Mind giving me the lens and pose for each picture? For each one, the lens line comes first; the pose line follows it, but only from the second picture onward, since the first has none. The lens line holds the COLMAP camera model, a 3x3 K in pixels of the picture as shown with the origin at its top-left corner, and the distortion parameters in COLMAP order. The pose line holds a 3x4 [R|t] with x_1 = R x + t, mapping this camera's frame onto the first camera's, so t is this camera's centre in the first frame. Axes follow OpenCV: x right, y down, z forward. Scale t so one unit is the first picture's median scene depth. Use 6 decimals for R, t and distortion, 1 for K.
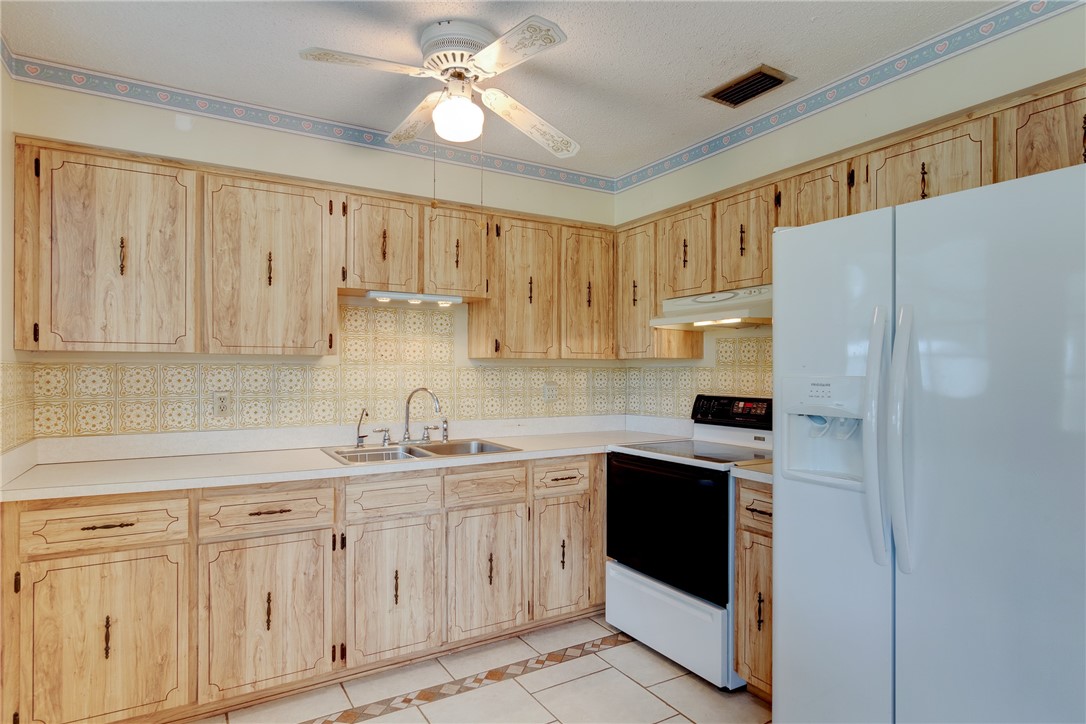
lens RADIAL K [[606.4, 0, 564.7], [0, 606.4, 370.9], [0, 0, 1]] dist [-0.000830, 0.000140]
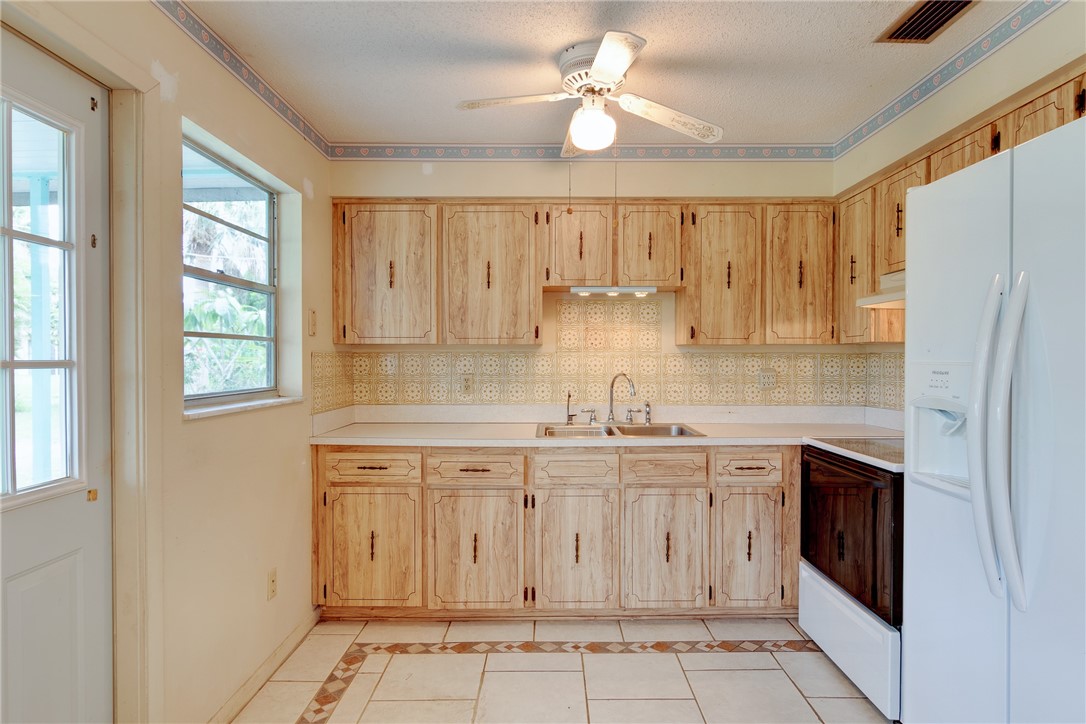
lens RADIAL K [[615.1, 0, 555.6], [0, 615.1, 366.9], [0, 0, 1]] dist [-0.001952, -0.000703]
pose [[0.853744, 0.005907, -0.520660, 0.285116], [0.001706, 0.999899, 0.014141, 0.001282], [0.520691, -0.012961, 0.853647, 0.001016]]
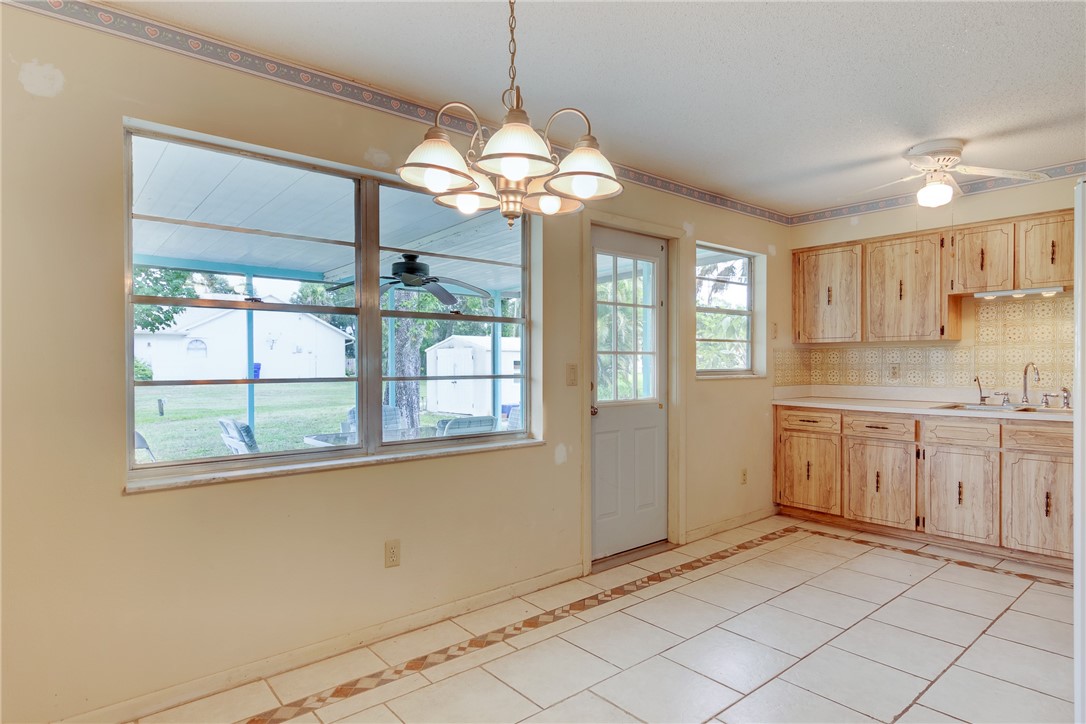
lens RADIAL K [[611.5, 0, 543.6], [0, 611.5, 368.7], [0, 0, 1]] dist [0.000915, 0.000917]
pose [[0.153350, 0.008047, -0.988139, 1.056155], [0.003823, 0.999955, 0.008736, 0.032294], [0.988164, -0.005118, 0.153313, -0.246959]]
